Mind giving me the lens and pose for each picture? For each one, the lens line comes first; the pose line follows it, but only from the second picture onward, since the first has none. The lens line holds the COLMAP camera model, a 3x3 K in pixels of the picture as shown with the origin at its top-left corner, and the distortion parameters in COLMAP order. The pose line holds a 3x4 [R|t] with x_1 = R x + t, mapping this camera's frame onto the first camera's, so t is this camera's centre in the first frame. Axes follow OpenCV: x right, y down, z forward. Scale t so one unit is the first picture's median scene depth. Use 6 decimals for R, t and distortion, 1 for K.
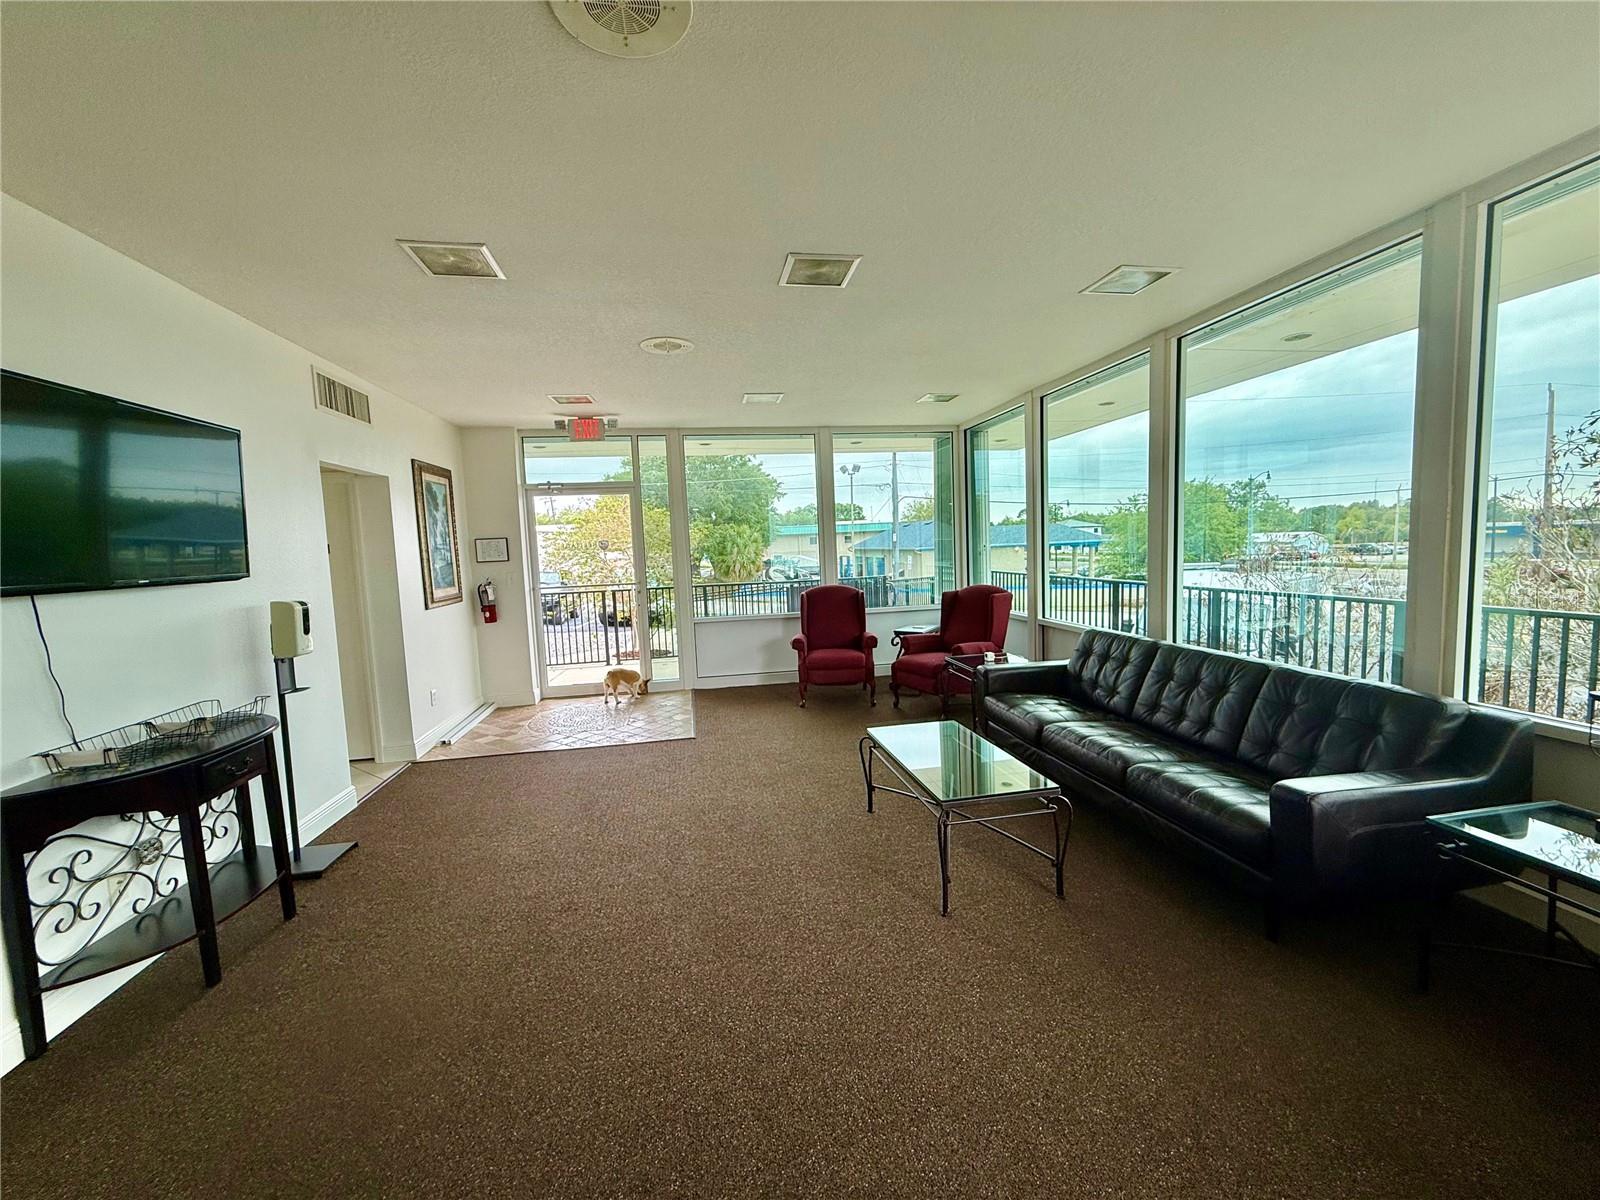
lens RADIAL K [[637.7, 0, 797.2], [0, 637.7, 598.5], [0, 0, 1]] dist [0.001535, -0.001034]
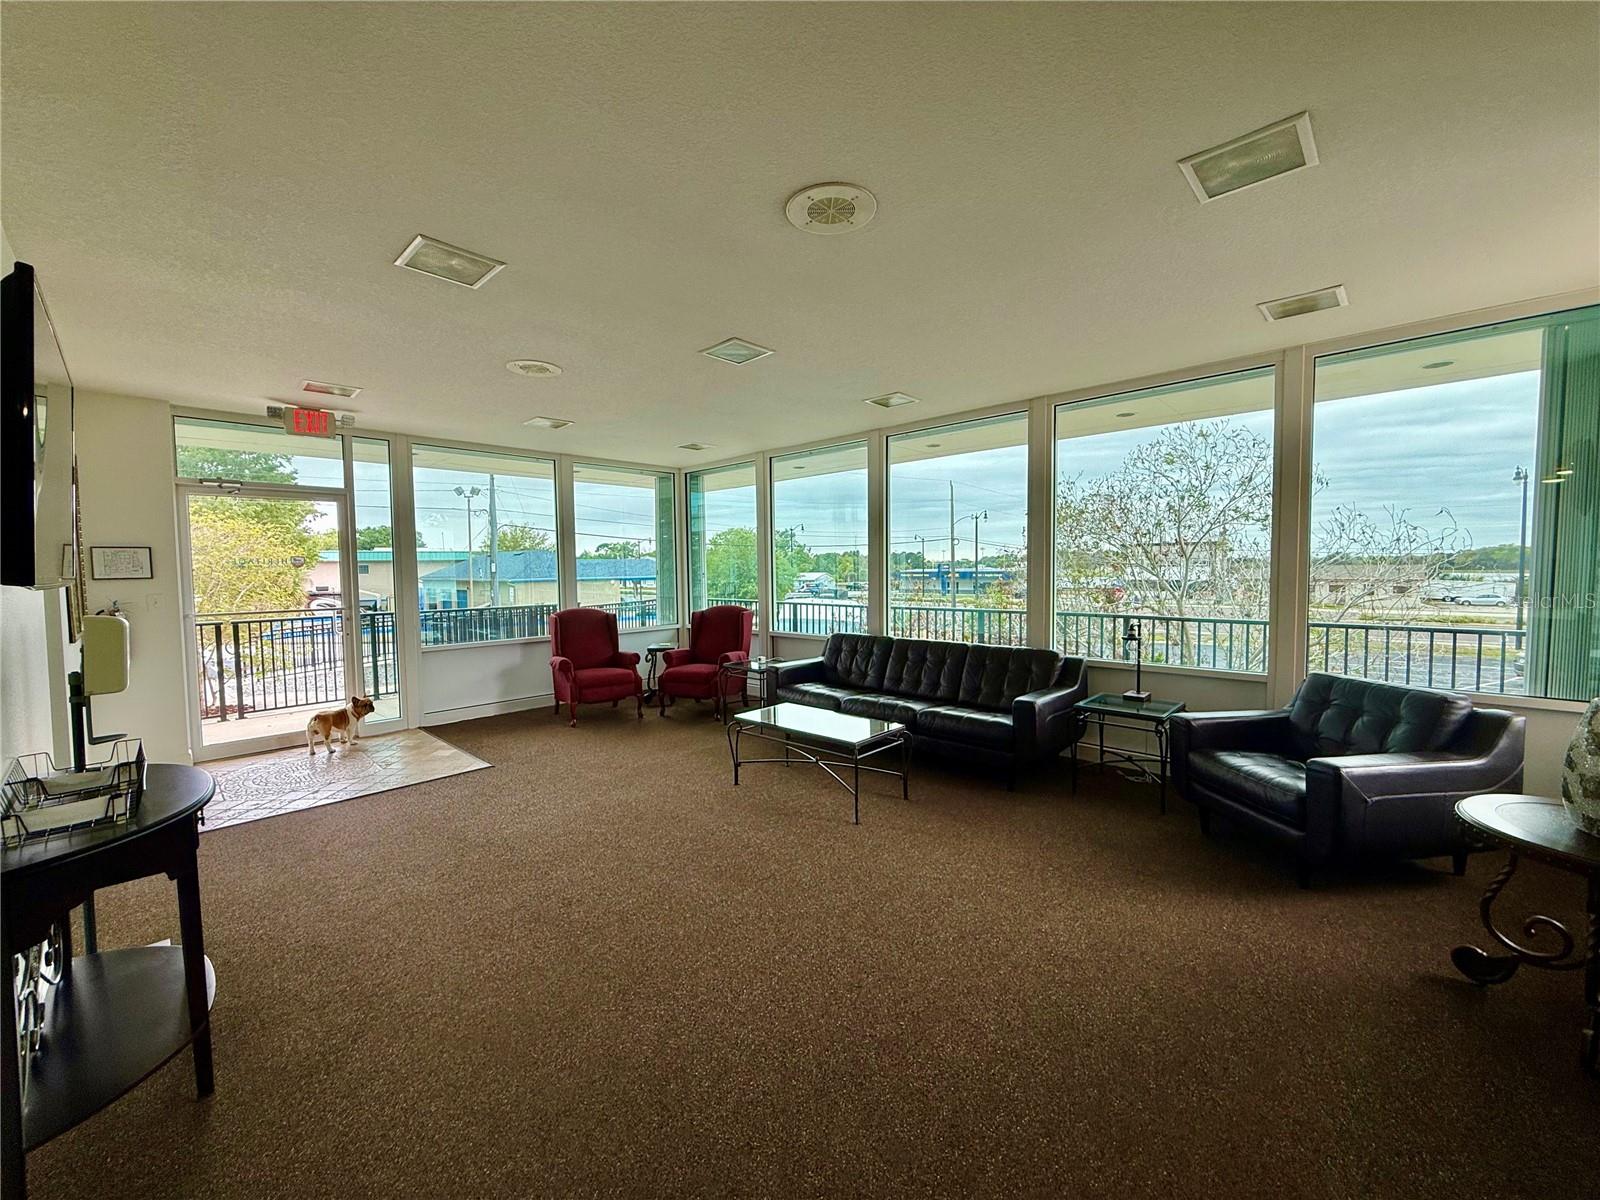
lens RADIAL K [[637.7, 0, 799.4], [0, 637.7, 597.7], [0, 0, 1]] dist [0.001535, -0.001034]
pose [[0.799817, 0.000159, 0.600244, -0.364488], [0.032678, 0.998505, -0.043807, 0.024628], [-0.599354, 0.054652, 0.798616, -0.045225]]
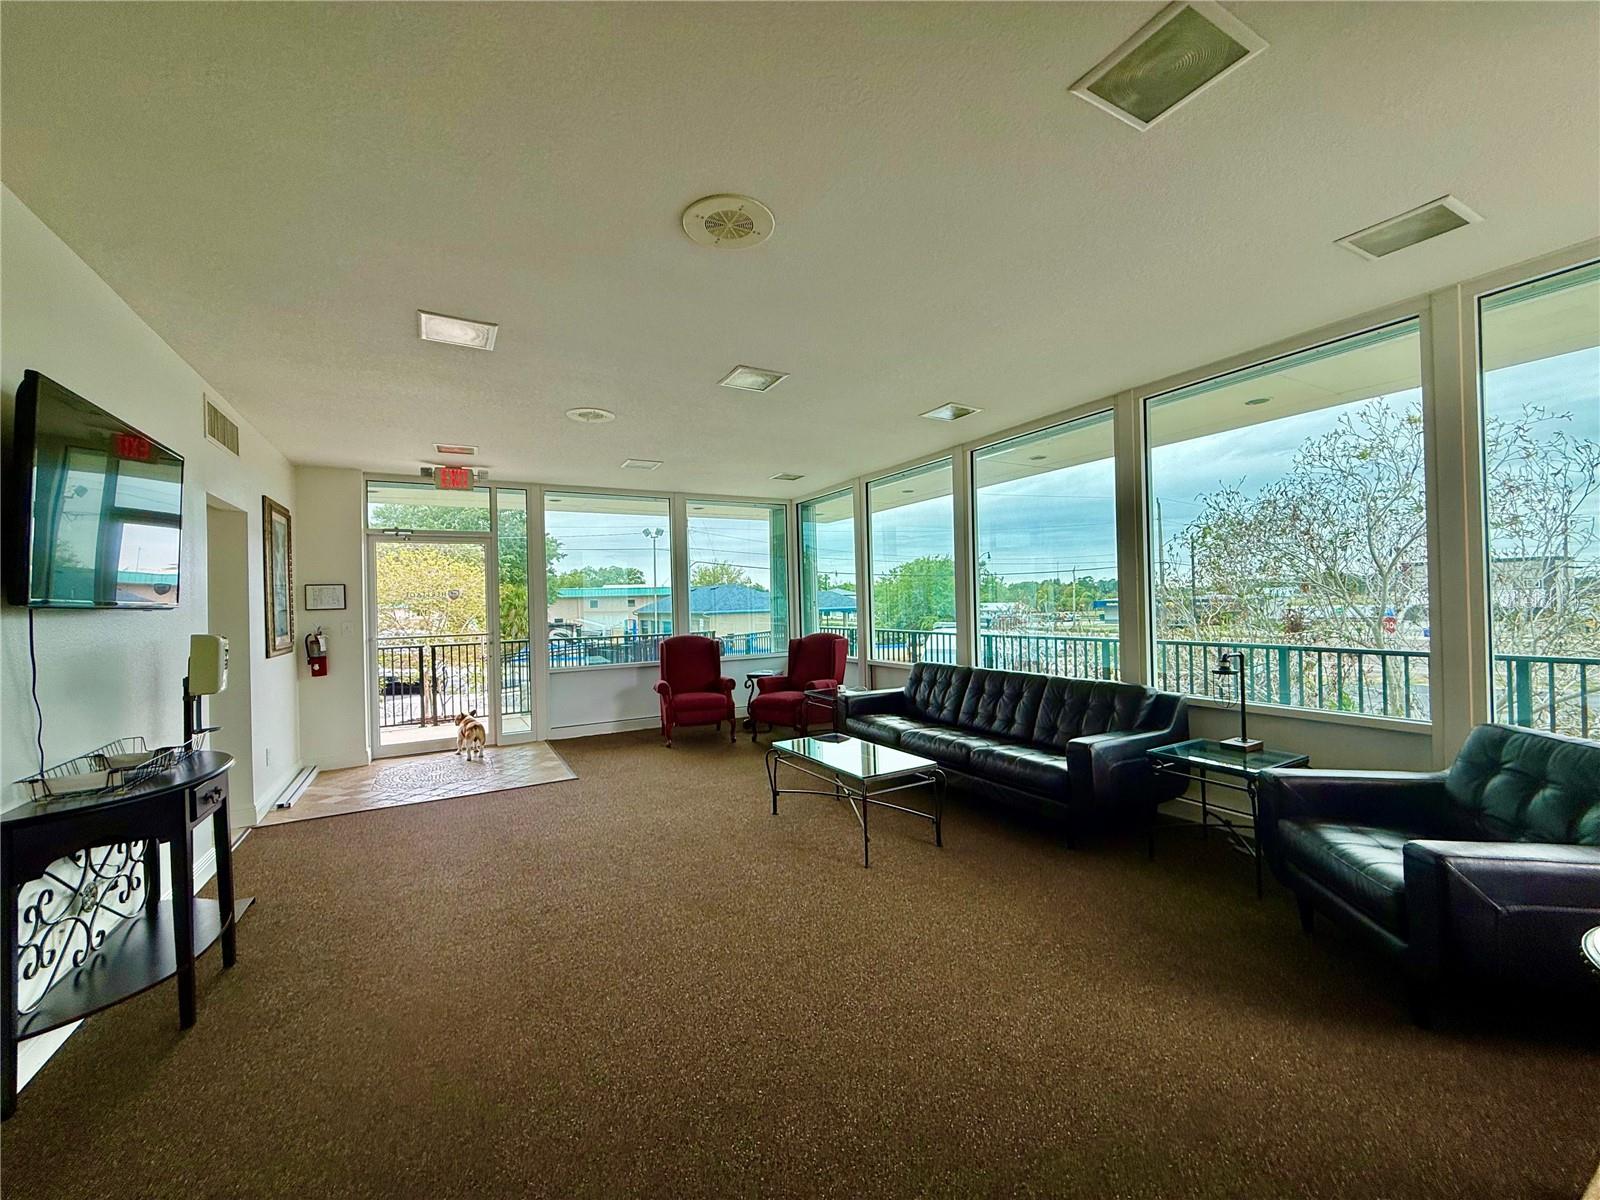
lens RADIAL K [[637.7, 0, 798.4], [0, 637.7, 597.8], [0, 0, 1]] dist [0.001535, -0.001034]
pose [[0.941143, 0.017530, 0.337553, -0.177393], [0.017458, 0.994800, -0.100338, 0.036949], [-0.337556, 0.100325, 0.935944, -0.119174]]
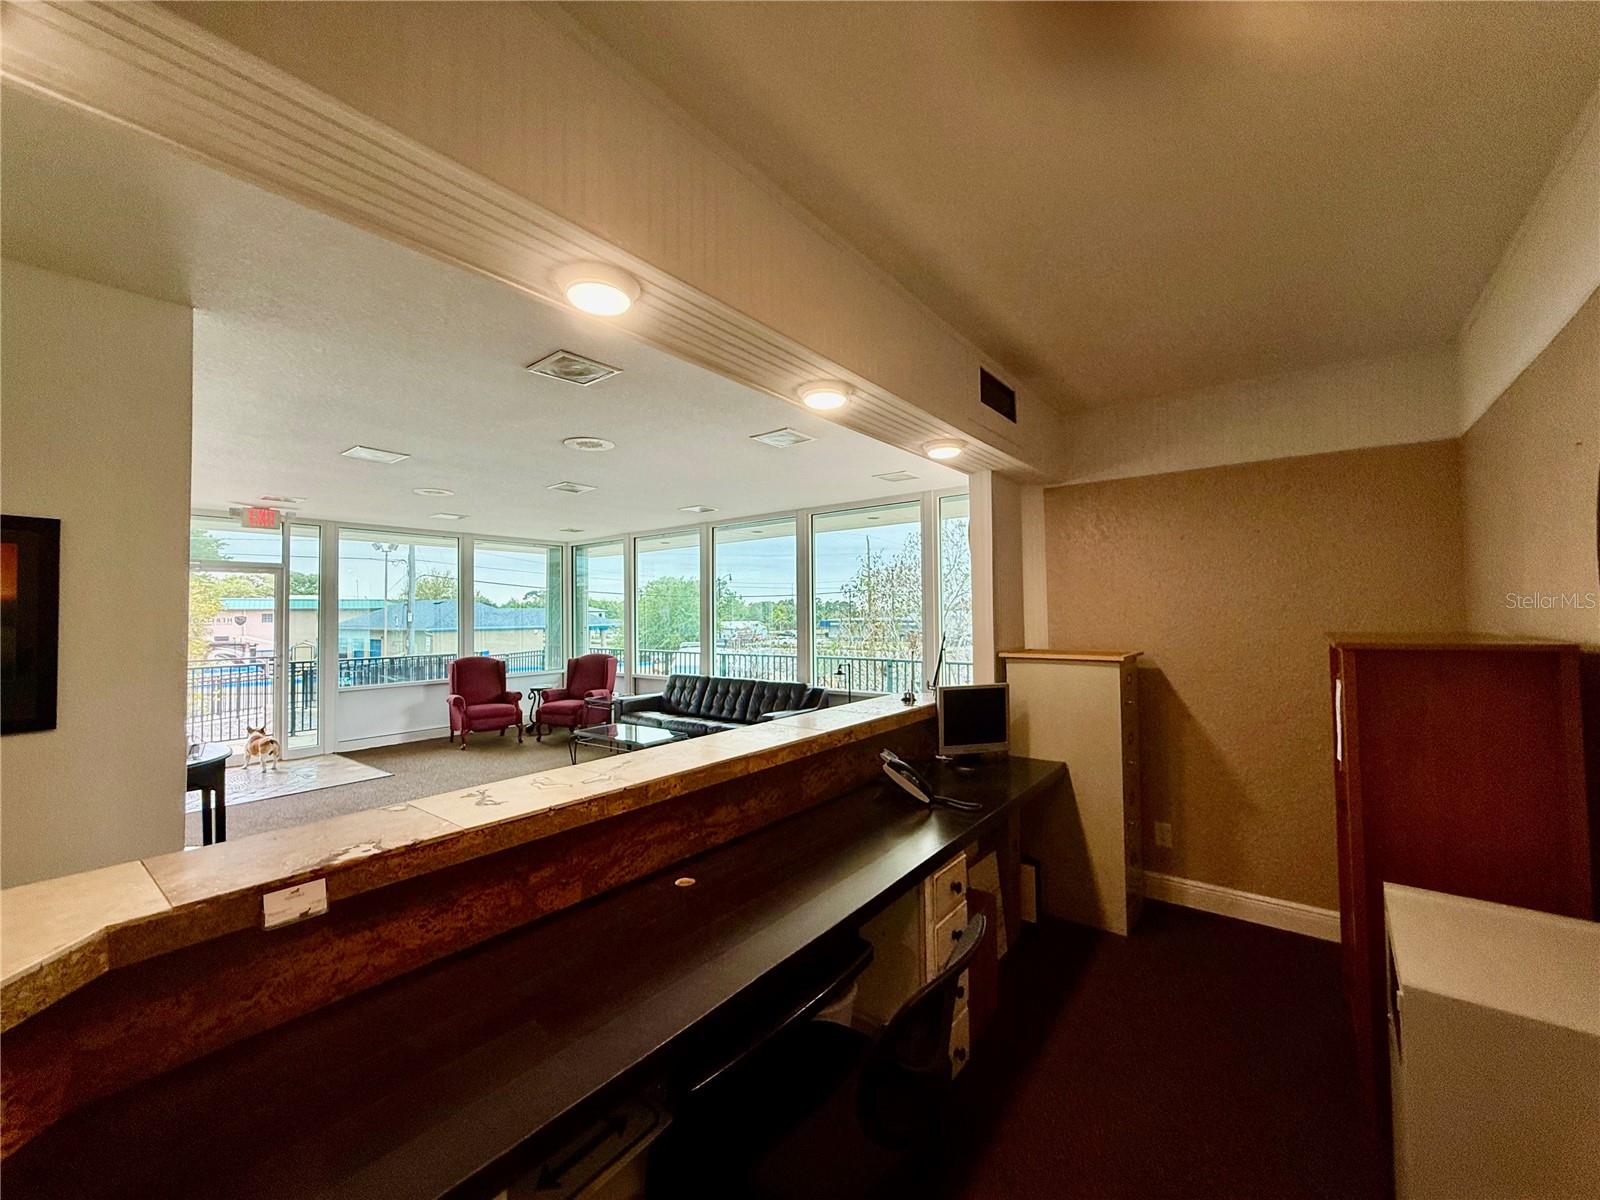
lens RADIAL K [[637.7, 0, 798.1], [0, 637.7, 597.2], [0, 0, 1]] dist [0.001535, -0.001034]
pose [[0.737755, 0.049193, 0.673274, -0.435813], [0.039838, 0.992431, -0.116165, 0.047212], [-0.673892, 0.112524, 0.730211, -0.502159]]
